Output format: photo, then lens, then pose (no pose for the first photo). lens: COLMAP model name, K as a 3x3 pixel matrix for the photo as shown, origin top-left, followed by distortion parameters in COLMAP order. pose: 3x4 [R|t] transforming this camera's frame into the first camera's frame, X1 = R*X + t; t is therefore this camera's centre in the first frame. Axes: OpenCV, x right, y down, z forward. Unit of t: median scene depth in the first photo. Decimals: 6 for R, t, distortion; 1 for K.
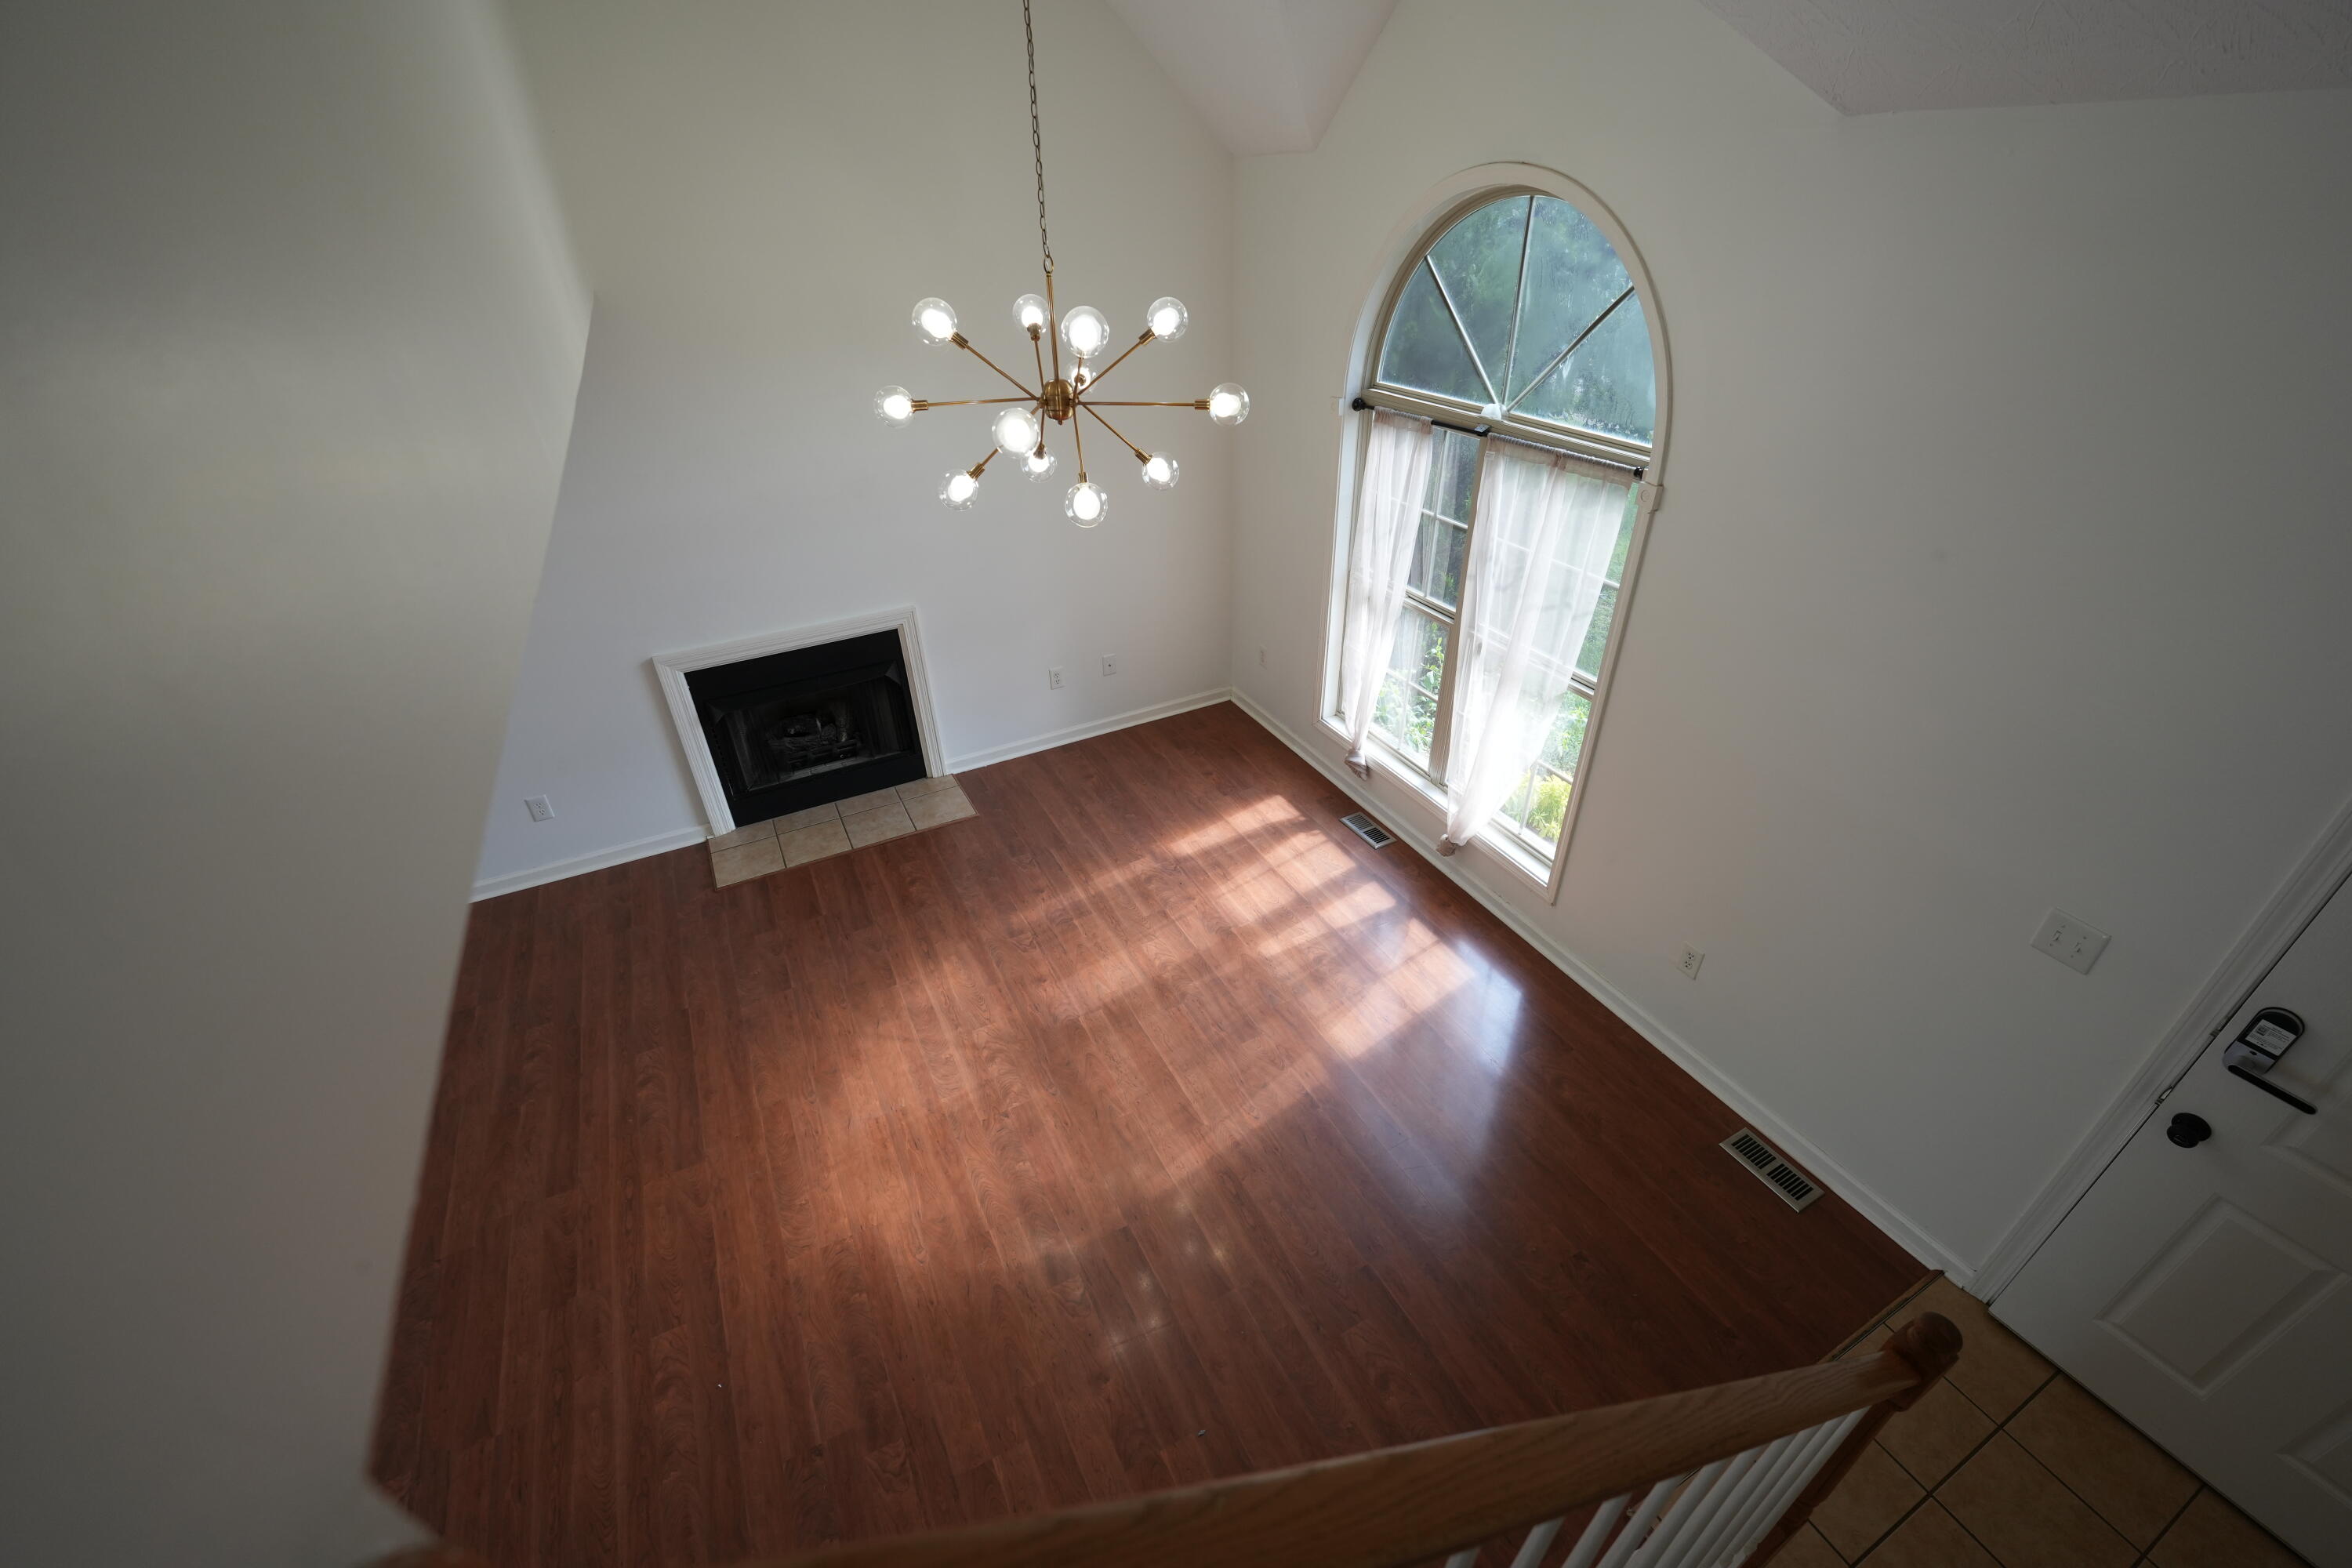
lens RADIAL K [[946.6, 0, 1176.0], [0, 946.6, 784.0], [0, 0, 1]] dist [-0.036410, 0.006664]
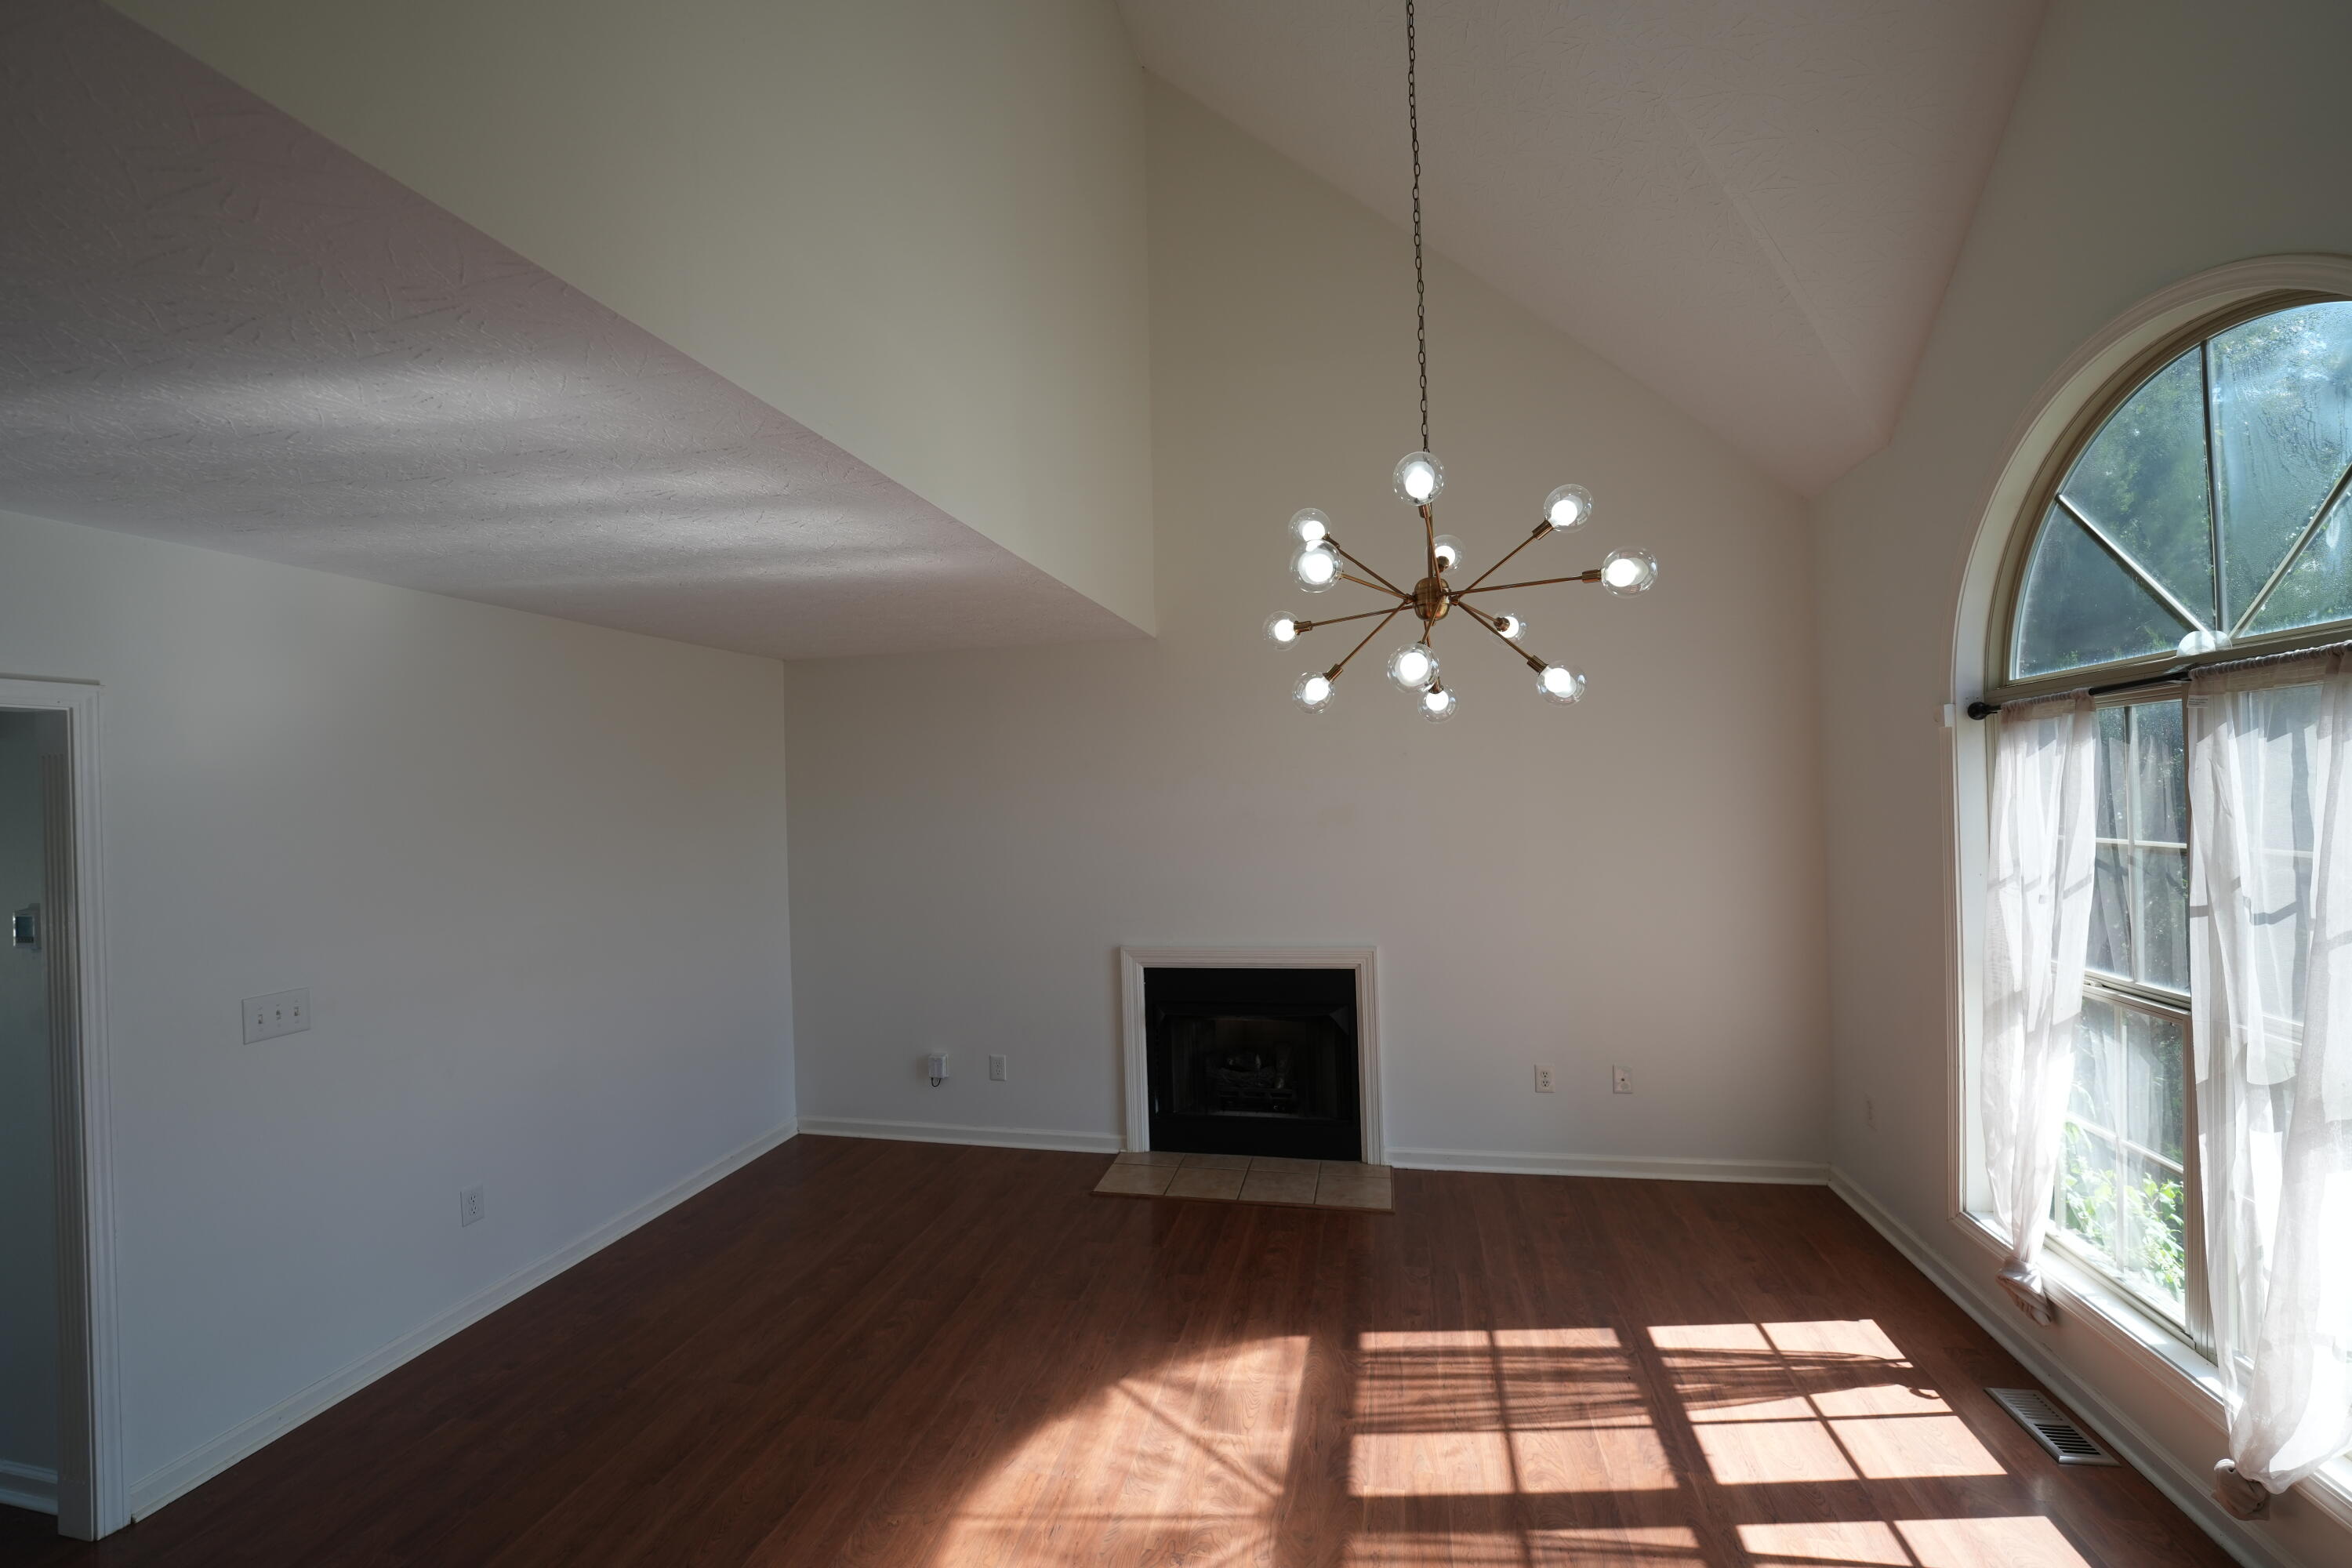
lens RADIAL K [[946.6, 0, 1176.0], [0, 946.6, 784.0], [0, 0, 1]] dist [-0.036410, 0.006664]
pose [[0.766219, -0.007082, -0.642541, 0.168034], [-0.336458, 0.847487, -0.410562, 0.123380], [0.547453, 0.530769, 0.646978, 0.236685]]
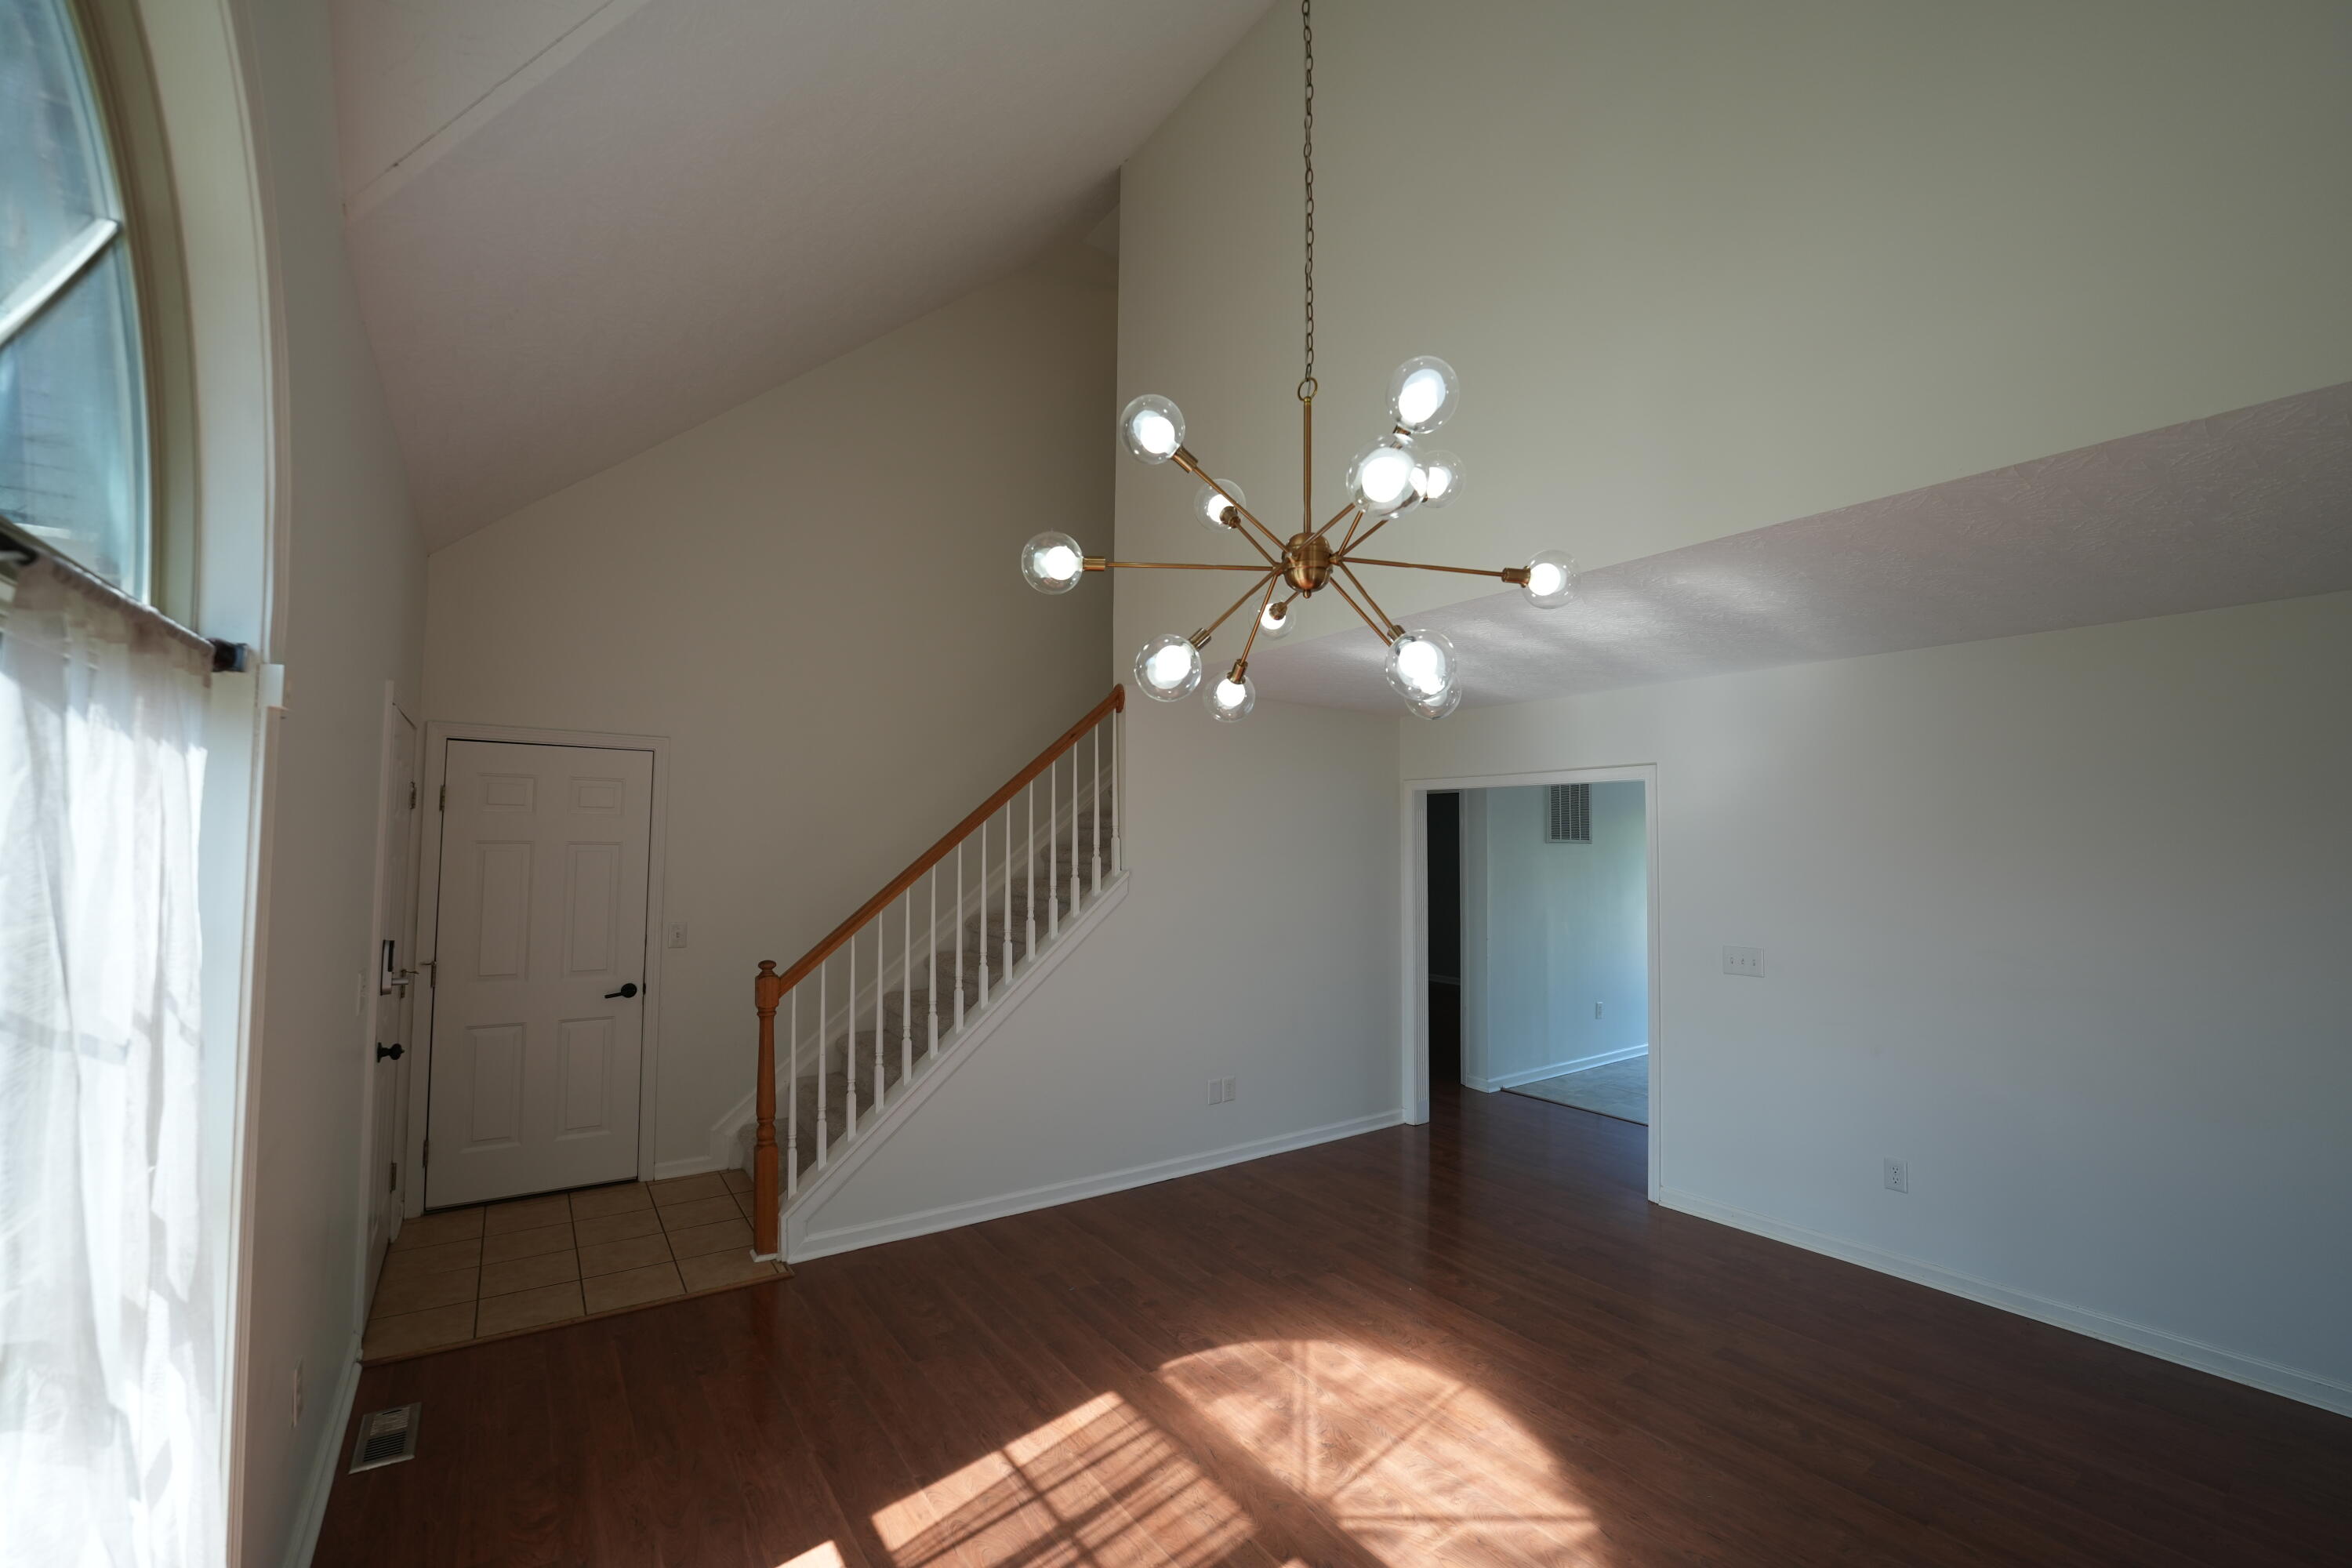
lens RADIAL K [[918.0, 0, 1176.0], [0, 918.0, 784.0], [0, 0, 1]] dist [0.000472, -0.009560]
pose [[-0.990067, -0.000035, -0.140593, 0.038112], [-0.068288, 0.874236, 0.480674, -0.369420], [0.122895, 0.485501, -0.865555, 1.040095]]
